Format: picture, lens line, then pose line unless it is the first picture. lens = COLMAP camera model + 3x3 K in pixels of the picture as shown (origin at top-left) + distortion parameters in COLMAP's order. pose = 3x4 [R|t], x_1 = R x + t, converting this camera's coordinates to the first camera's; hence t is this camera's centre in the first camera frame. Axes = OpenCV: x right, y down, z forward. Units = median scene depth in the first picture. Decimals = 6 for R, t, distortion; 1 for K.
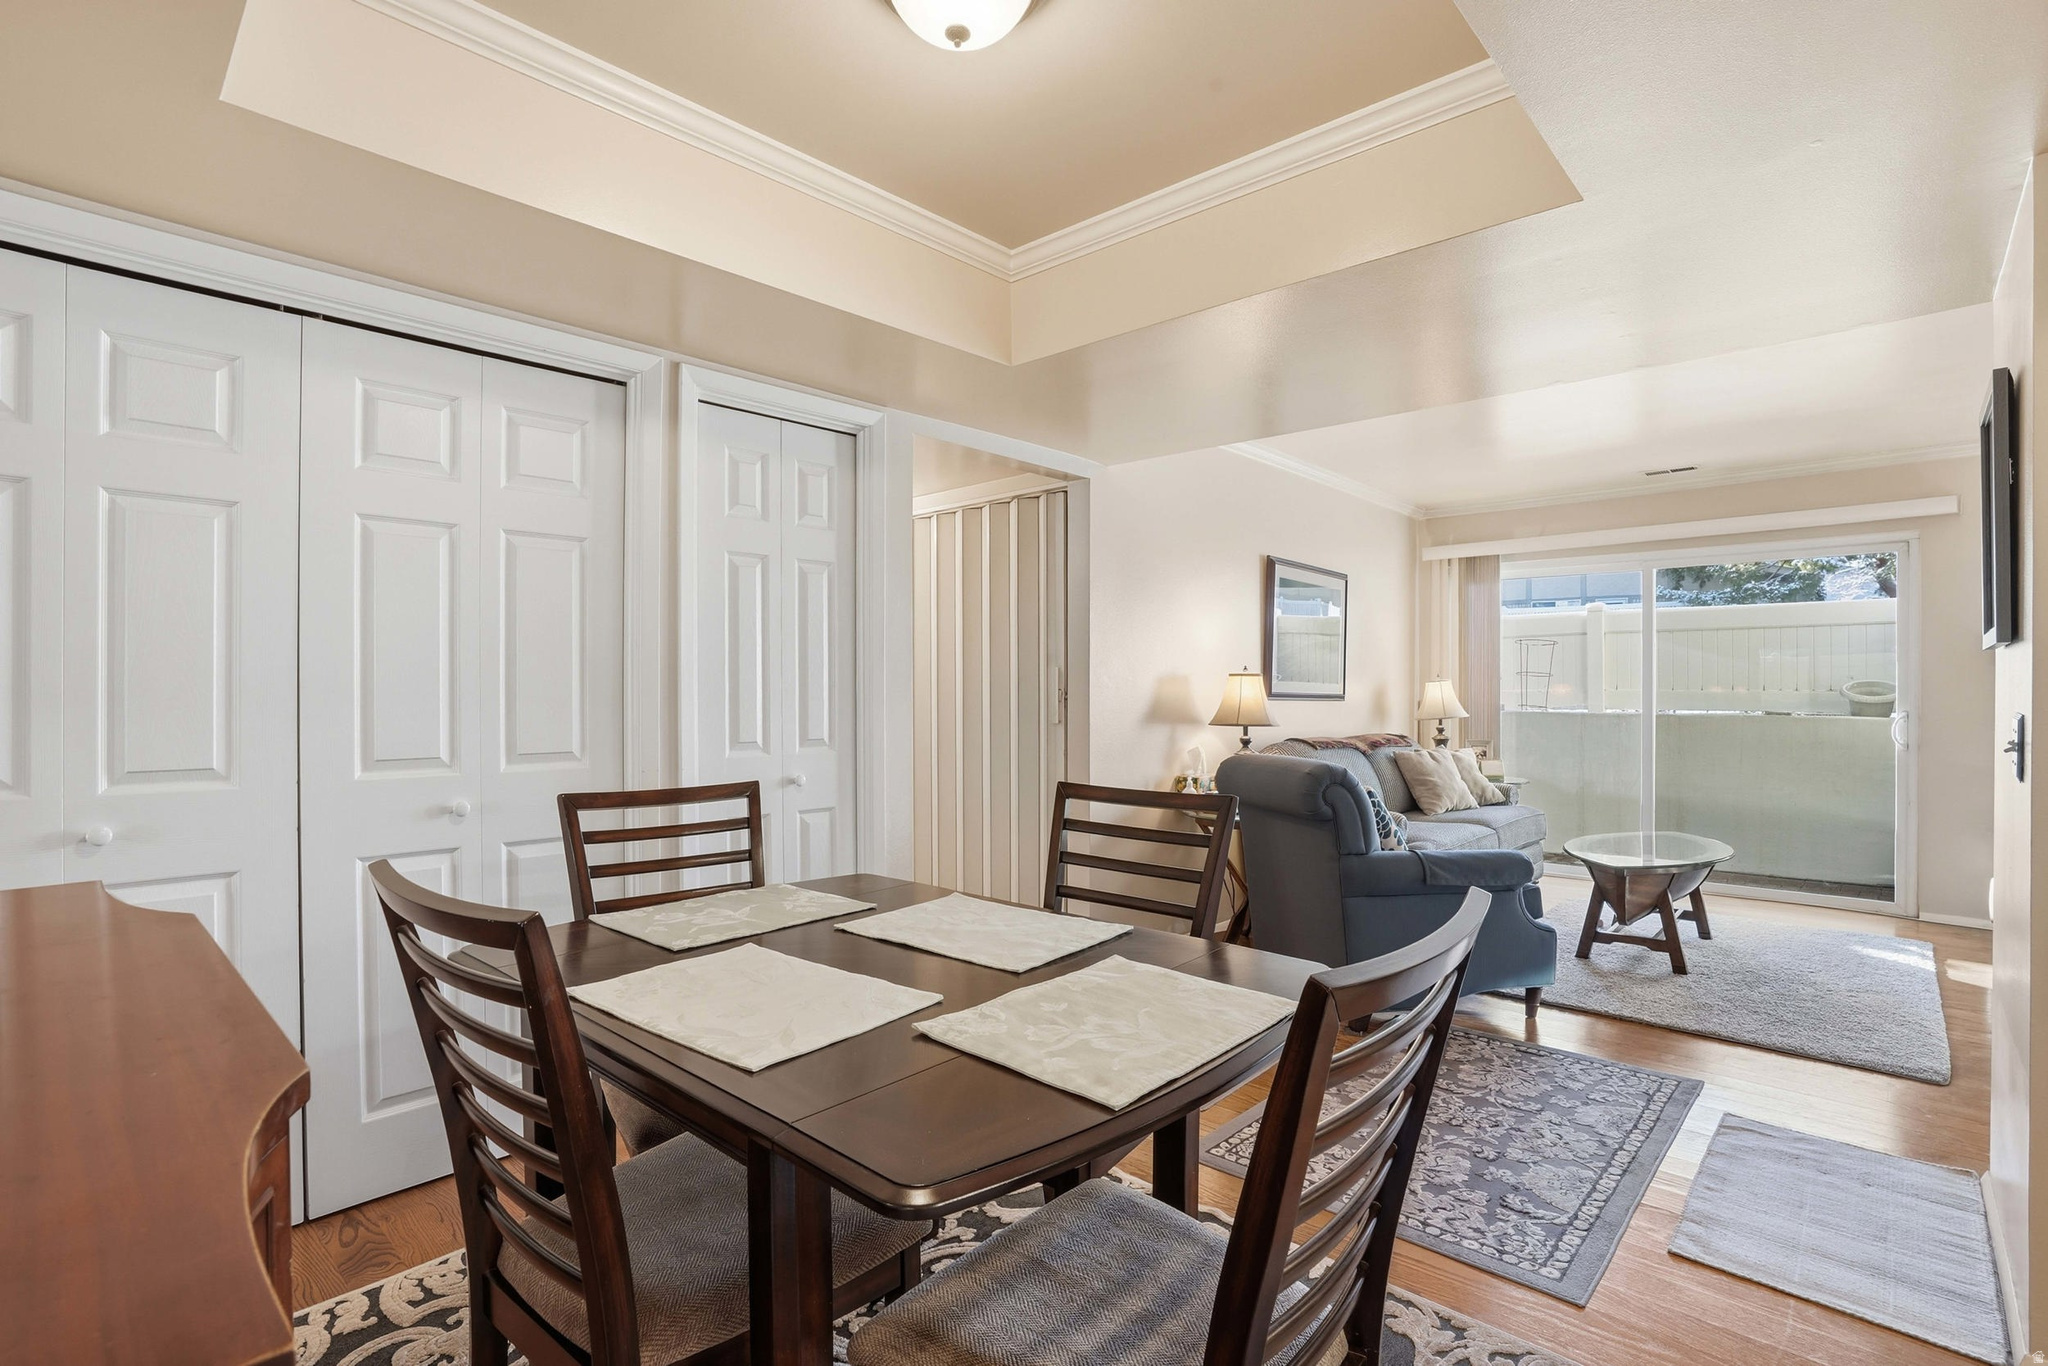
lens RADIAL K [[963.6, 0, 1021.7], [0, 963.6, 679.0], [0, 0, 1]] dist [-0.066079, 0.026634]
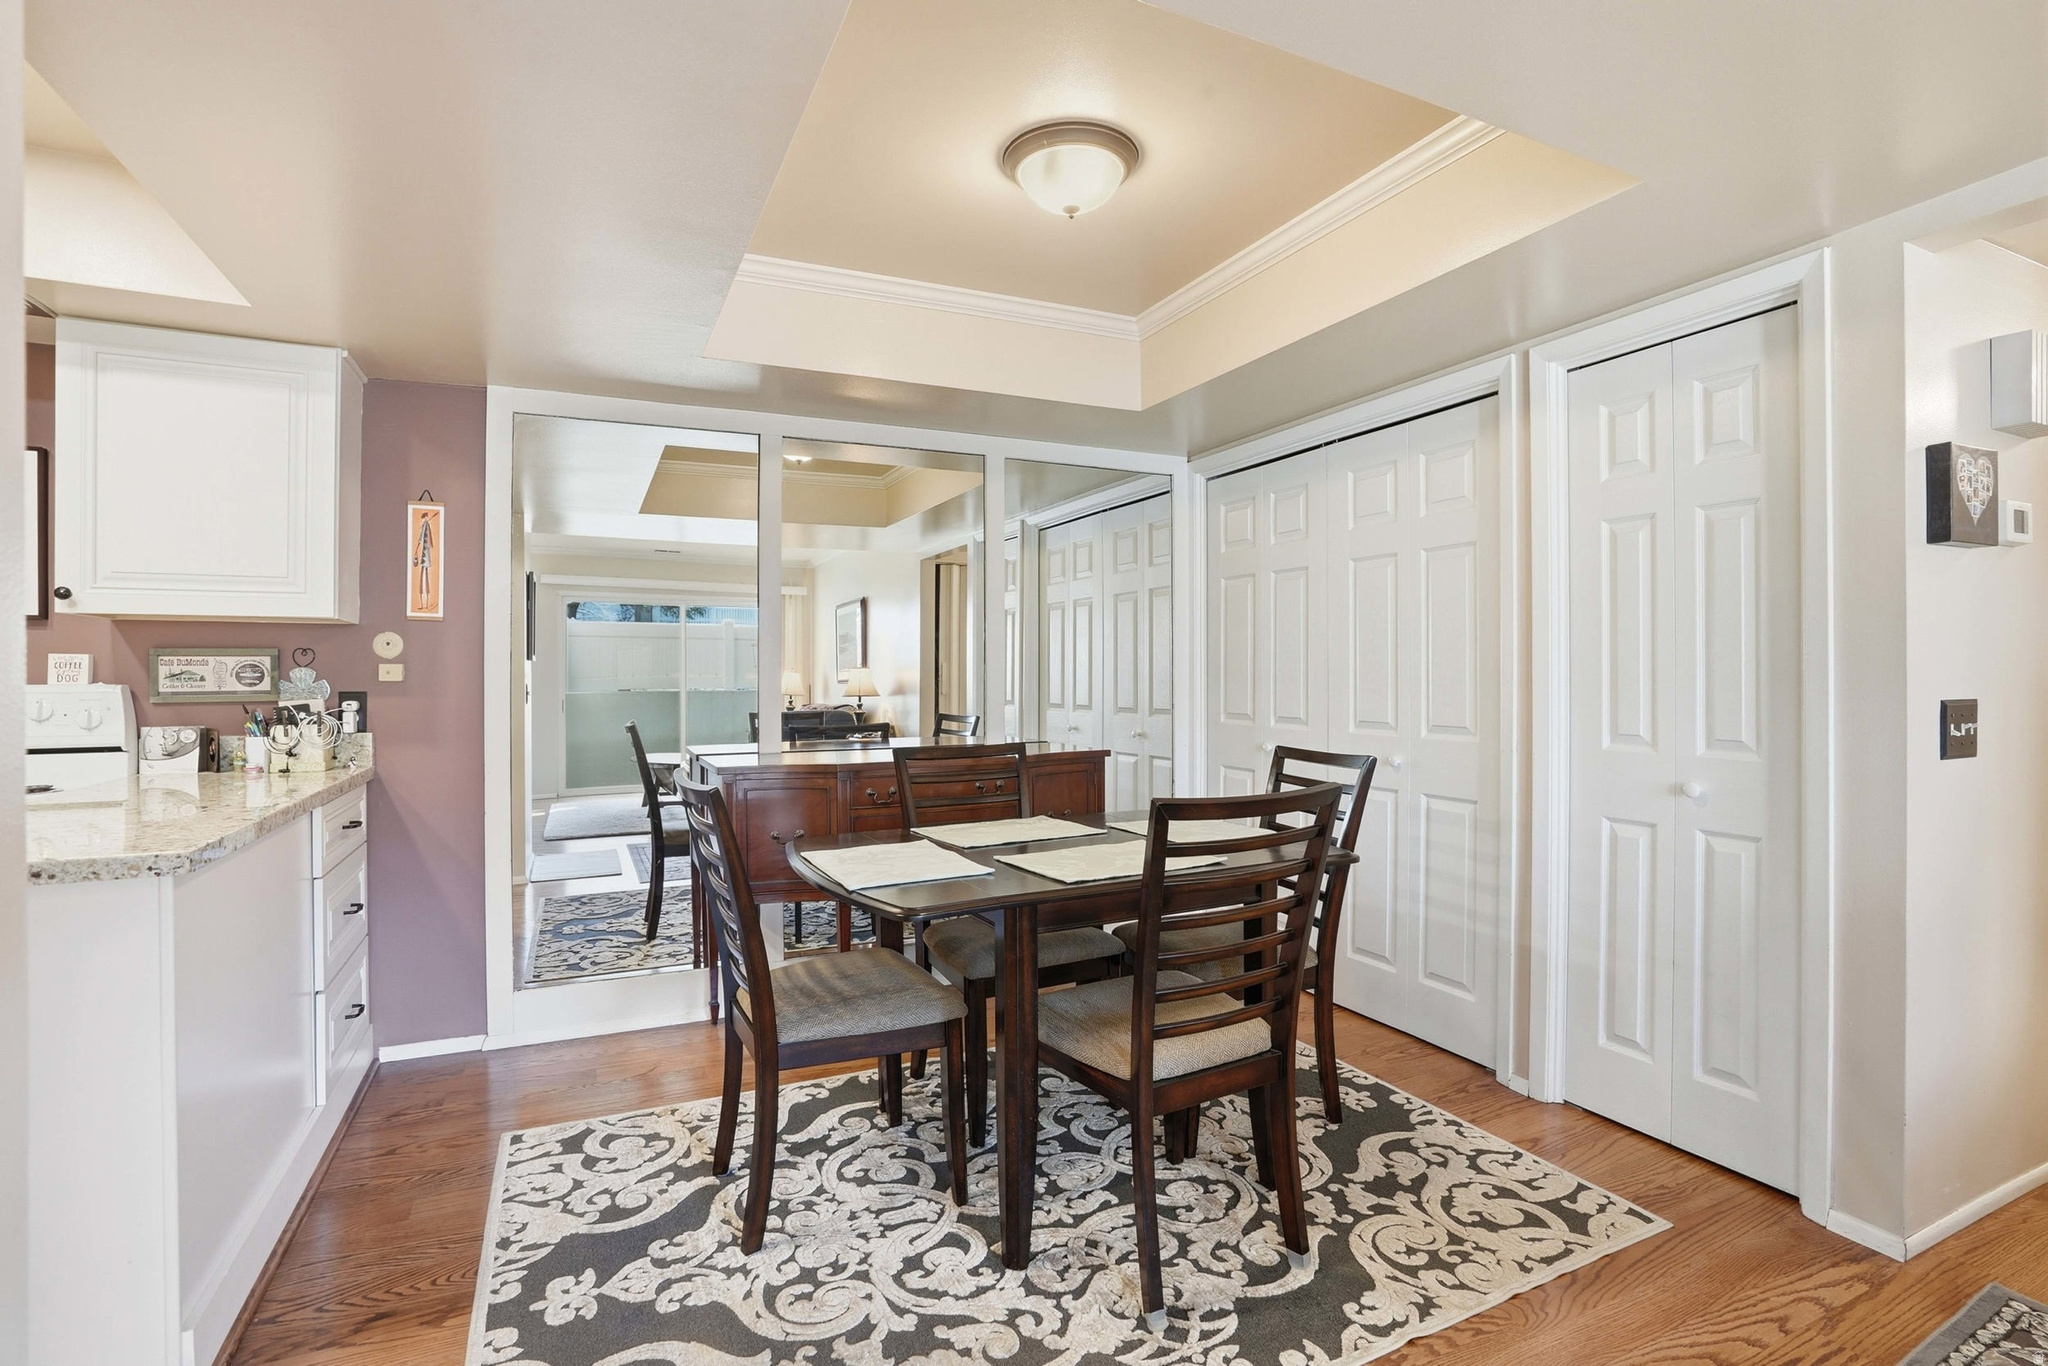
lens RADIAL K [[963.6, 0, 1021.7], [0, 963.6, 679.0], [0, 0, 1]] dist [-0.066079, 0.026634]
pose [[-0.367032, 0.005802, -0.930190, 0.593851], [0.010034, 0.999947, 0.002278, 0.007276], [0.930154, -0.008498, -0.367071, 0.679033]]
